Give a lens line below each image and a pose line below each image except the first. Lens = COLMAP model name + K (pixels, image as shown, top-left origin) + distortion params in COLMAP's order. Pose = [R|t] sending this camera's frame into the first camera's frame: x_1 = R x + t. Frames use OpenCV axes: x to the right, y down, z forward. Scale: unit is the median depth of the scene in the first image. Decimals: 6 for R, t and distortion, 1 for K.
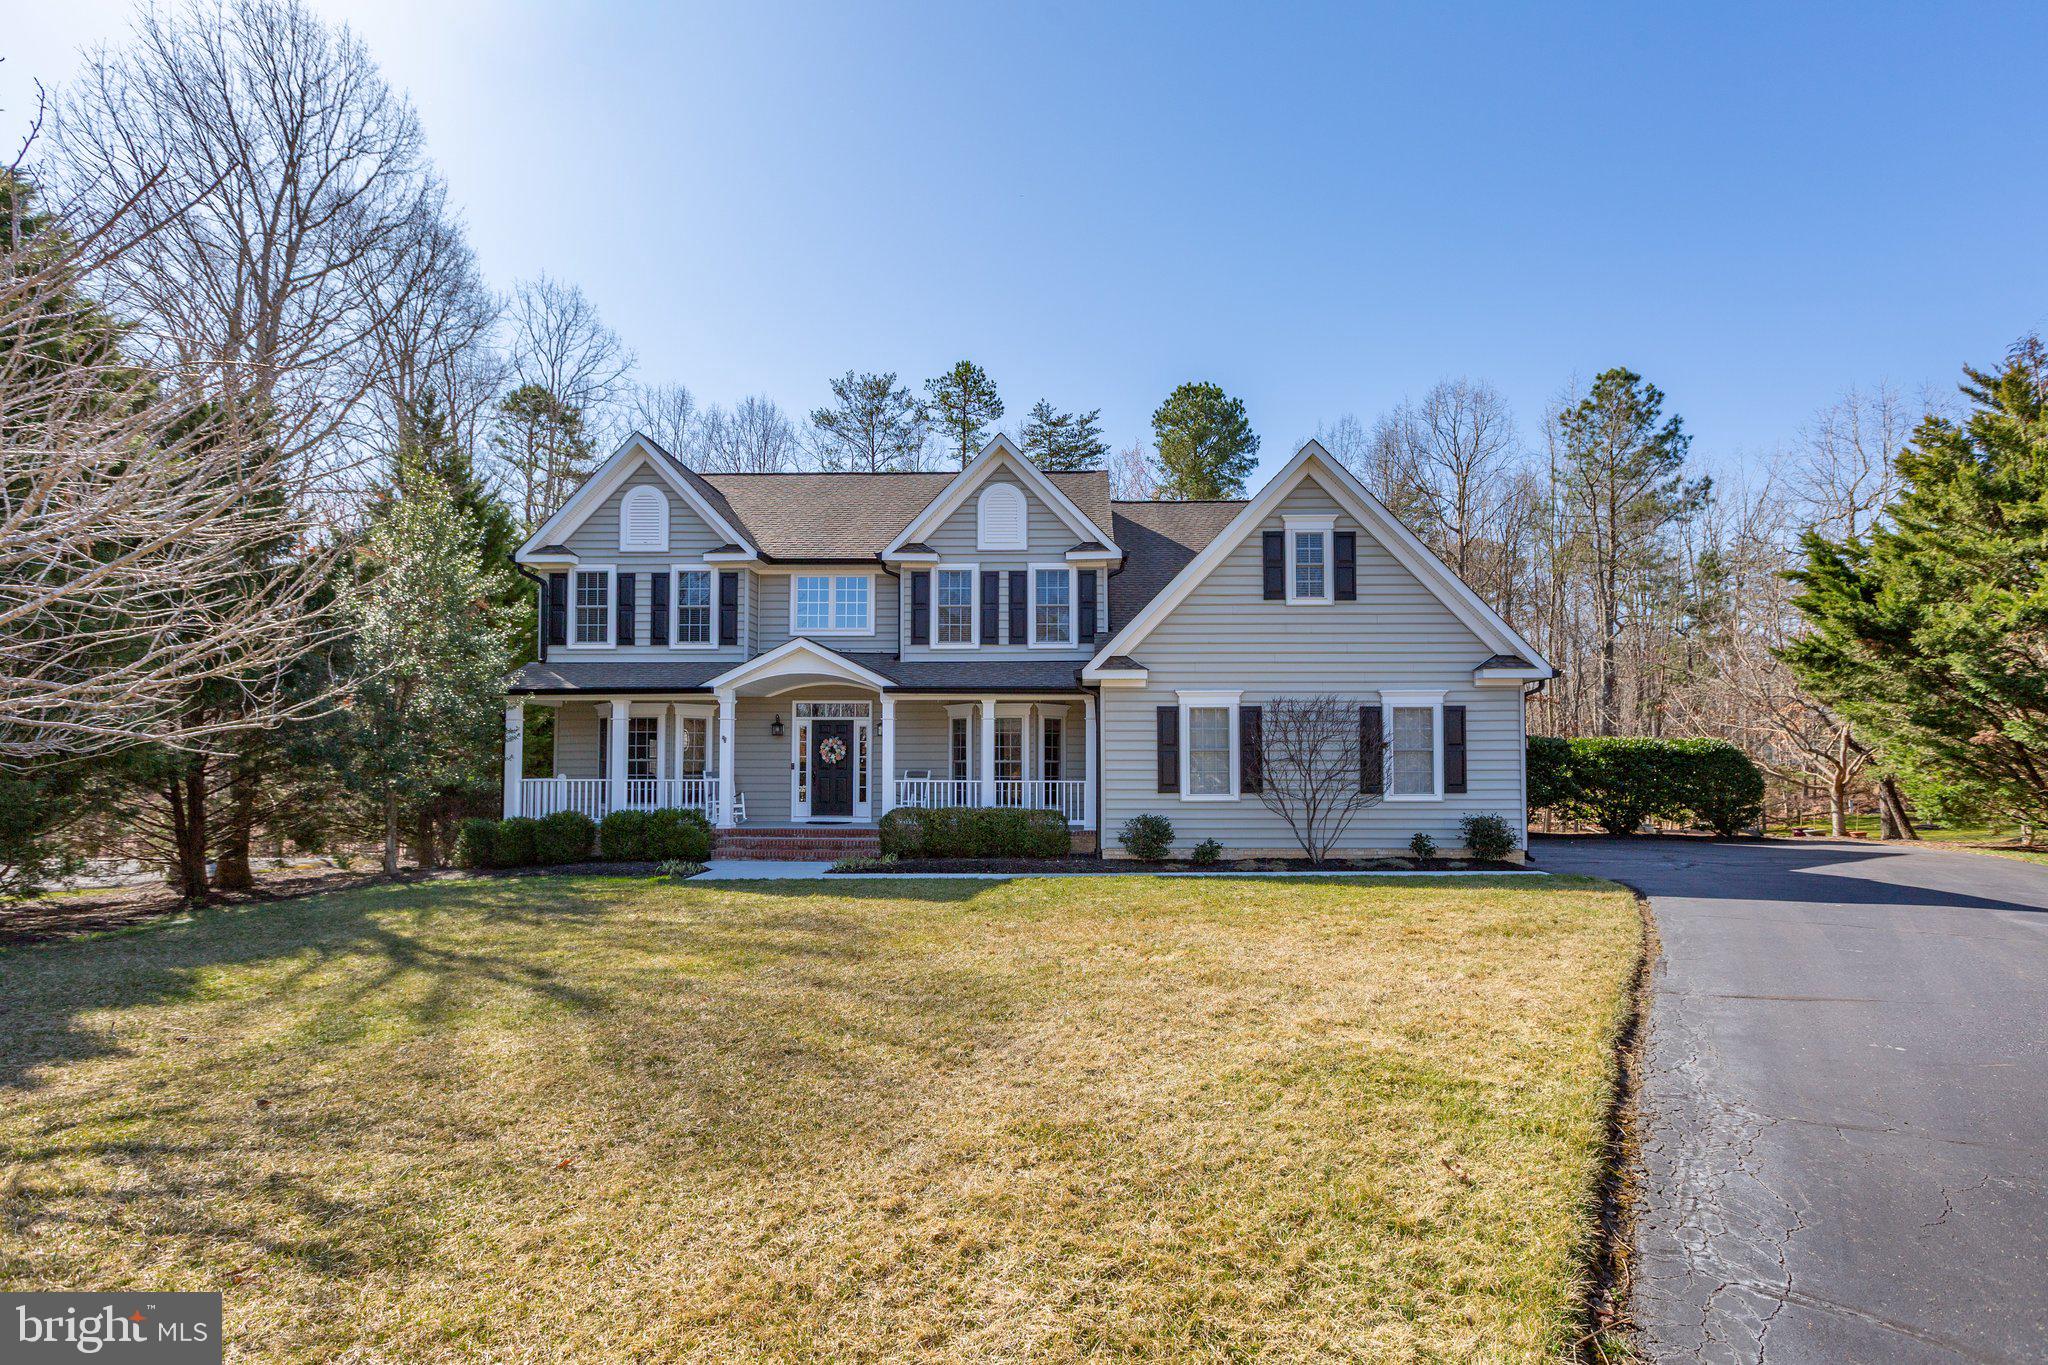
lens RADIAL K [[967.2, 0, 1002.1], [0, 967.2, 724.1], [0, 0, 1]] dist [-0.000348, 0.000576]
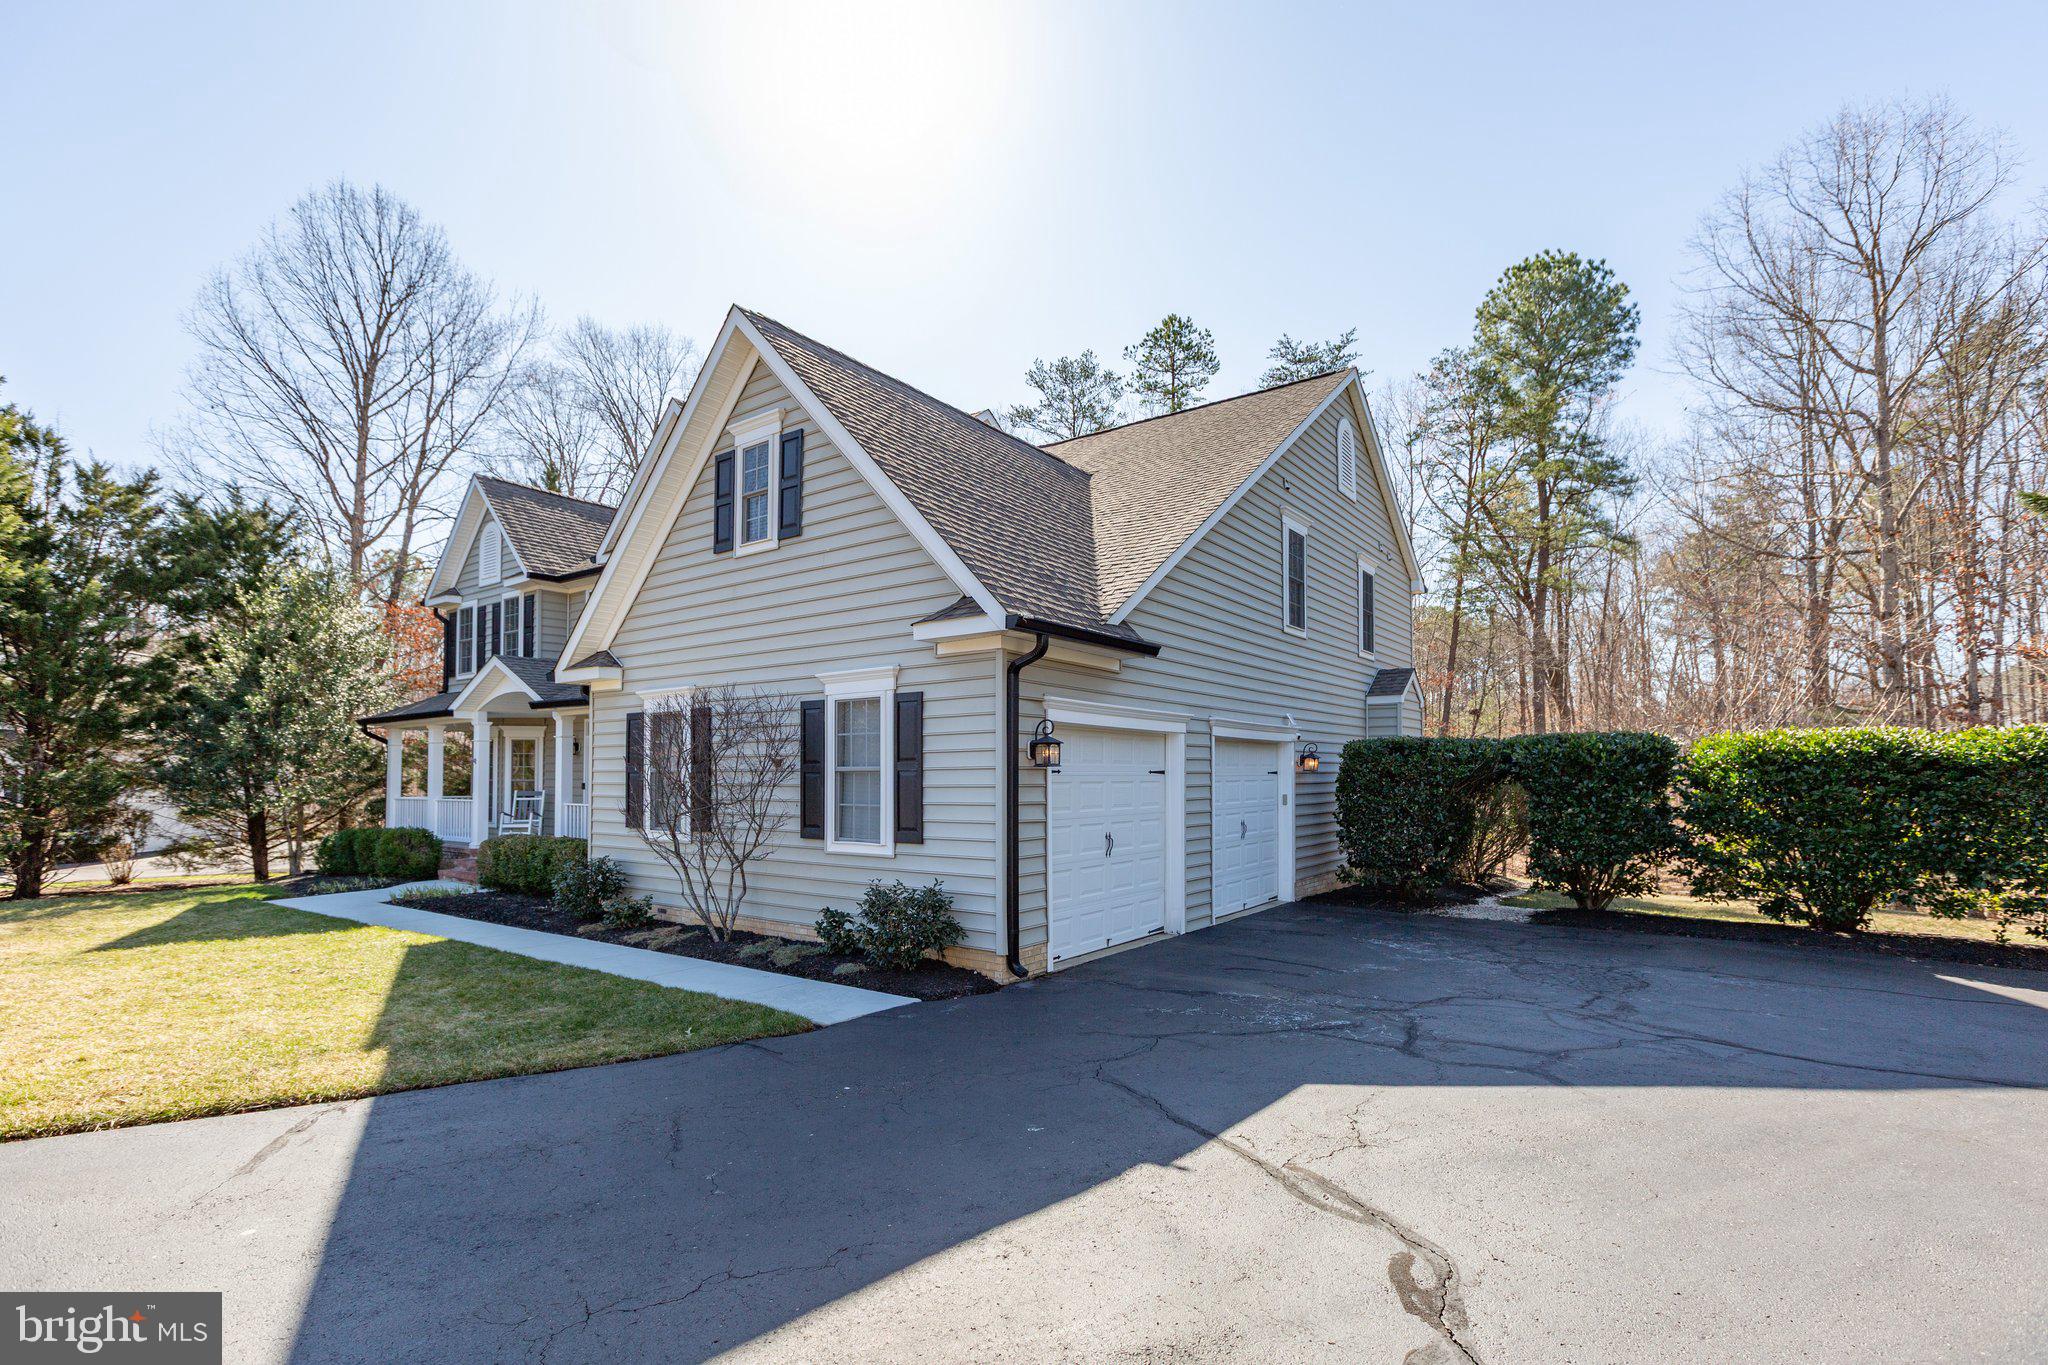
lens RADIAL K [[934.8, 0, 1031.3], [0, 934.8, 734.7], [0, 0, 1]] dist [-0.002495, -0.000665]
pose [[0.825788, -0.027505, -0.563309, 0.841390], [0.030332, 0.999530, -0.004339, 0.010861], [0.563164, -0.013503, 0.826235, 0.577454]]
